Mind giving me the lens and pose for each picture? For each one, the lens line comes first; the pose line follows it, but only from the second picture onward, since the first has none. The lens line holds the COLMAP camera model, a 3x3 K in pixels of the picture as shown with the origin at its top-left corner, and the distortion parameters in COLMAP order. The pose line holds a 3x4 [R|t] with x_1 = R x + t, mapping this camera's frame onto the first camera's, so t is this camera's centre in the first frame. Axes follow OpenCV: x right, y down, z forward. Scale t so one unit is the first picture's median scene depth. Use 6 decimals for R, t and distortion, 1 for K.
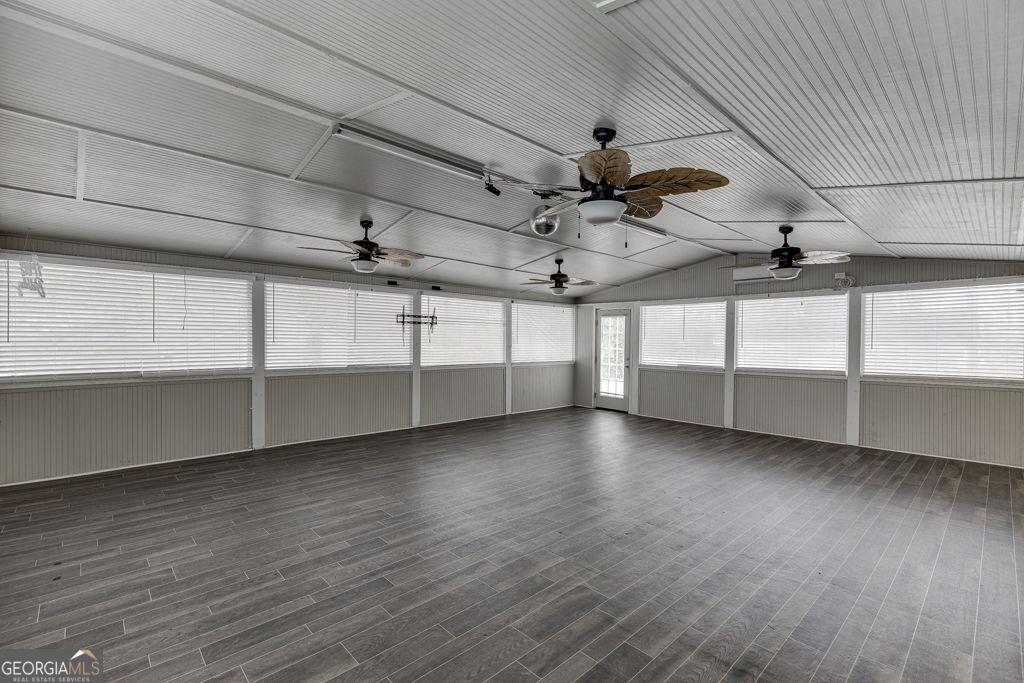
lens RADIAL K [[455.1, 0, 515.5], [0, 455.1, 341.2], [0, 0, 1]] dist [0.004163, 0.000231]
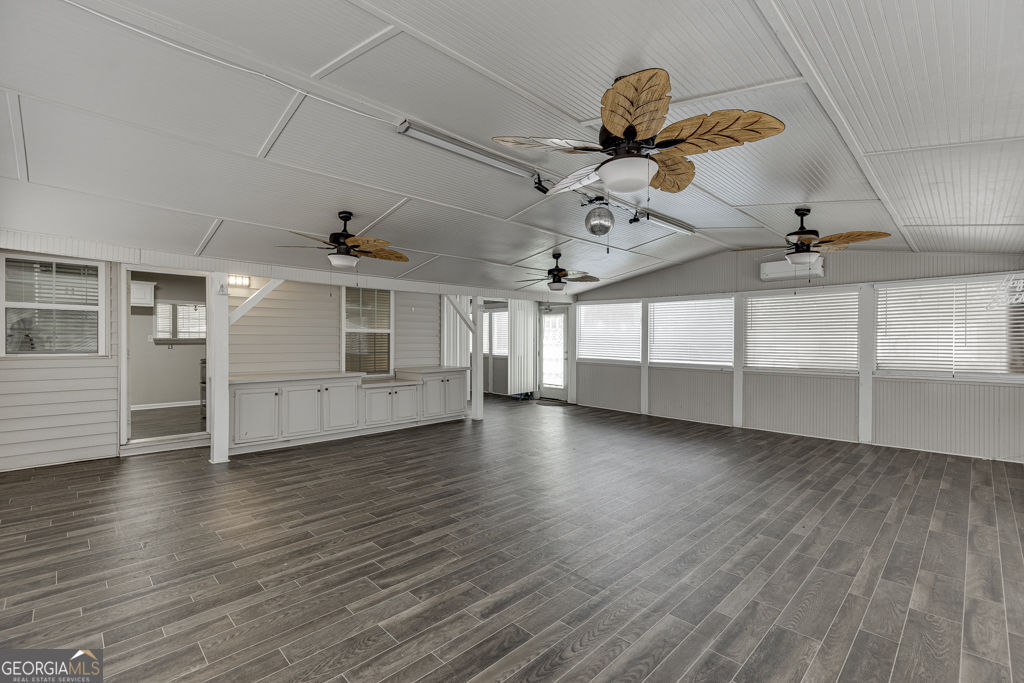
lens RADIAL K [[438.6, 0, 512.0], [0, 438.6, 341.5], [0, 0, 1]] dist [0.007428, -0.006566]
pose [[-0.999435, -0.009339, -0.032279, -0.473274], [-0.009505, 0.999942, 0.004986, -0.003080], [0.032231, 0.005290, -0.999466, 1.697364]]
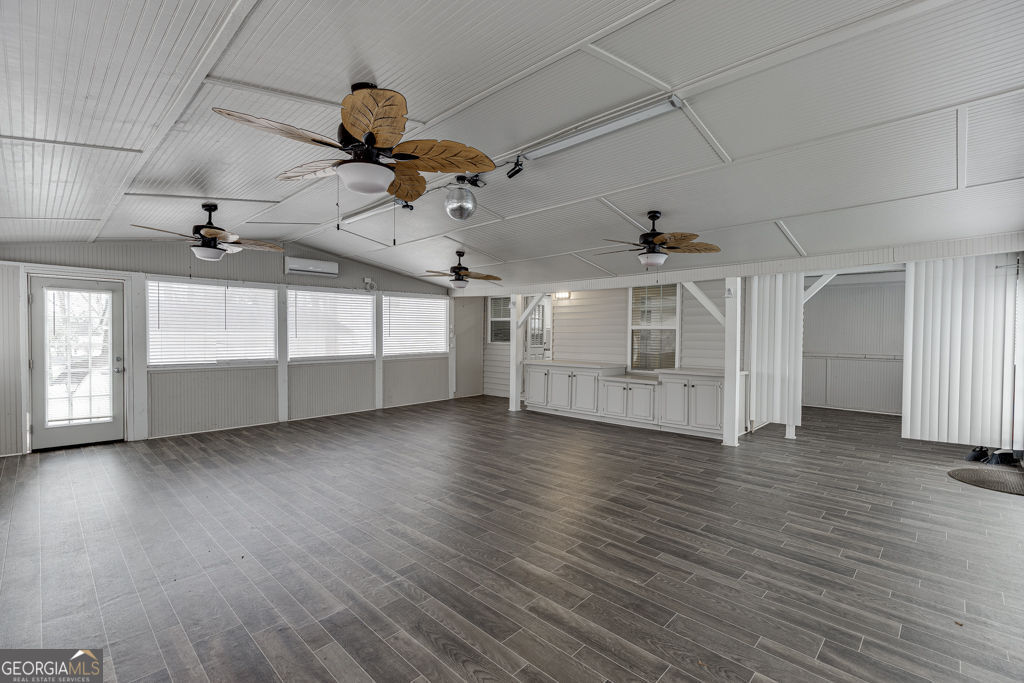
lens RADIAL K [[457.4, 0, 521.5], [0, 457.4, 336.9], [0, 0, 1]] dist [-0.000831, -0.000131]
pose [[-0.055106, -0.015349, 0.998363, -1.090605], [-0.001327, 0.999882, 0.015299, -0.008547], [-0.998480, -0.000482, -0.055120, 1.143948]]
